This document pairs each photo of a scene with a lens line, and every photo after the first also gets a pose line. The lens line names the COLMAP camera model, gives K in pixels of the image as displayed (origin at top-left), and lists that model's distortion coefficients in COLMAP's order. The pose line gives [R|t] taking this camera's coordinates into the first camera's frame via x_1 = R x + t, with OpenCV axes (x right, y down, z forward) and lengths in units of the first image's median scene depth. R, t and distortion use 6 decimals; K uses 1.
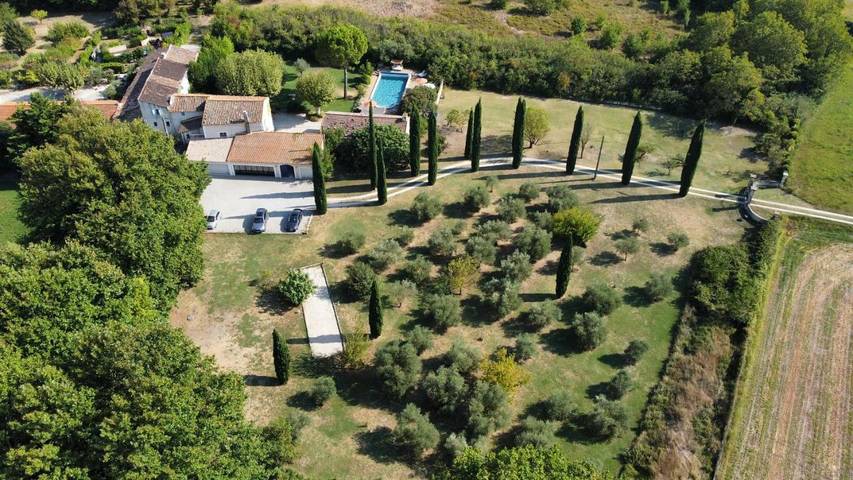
lens RADIAL K [[677.7, 0, 426.5], [0, 677.7, 240.0], [0, 0, 1]] dist [0.001680, -0.005732]
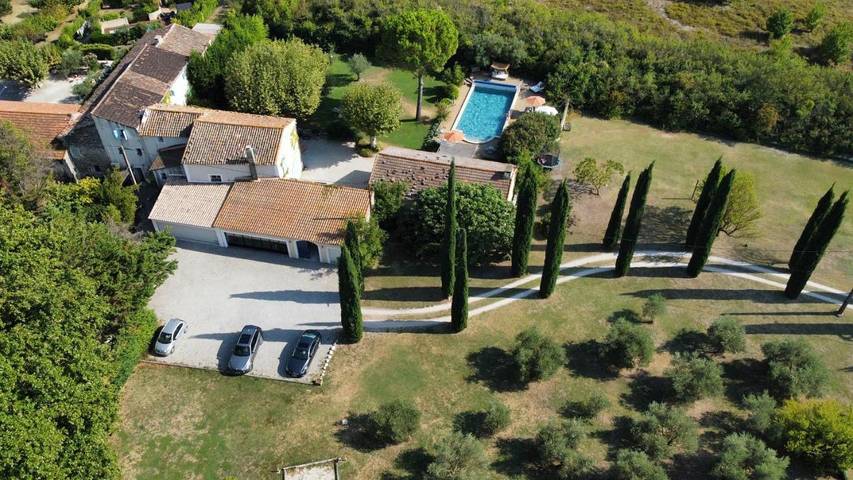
lens RADIAL K [[677.7, 0, 426.5], [0, 677.7, 240.0], [0, 0, 1]] dist [0.001680, -0.005732]
pose [[0.989832, 0.088624, -0.111262, -0.029975], [-0.084048, 0.995437, 0.045174, -0.133559], [0.114758, -0.035364, 0.992764, 0.369987]]
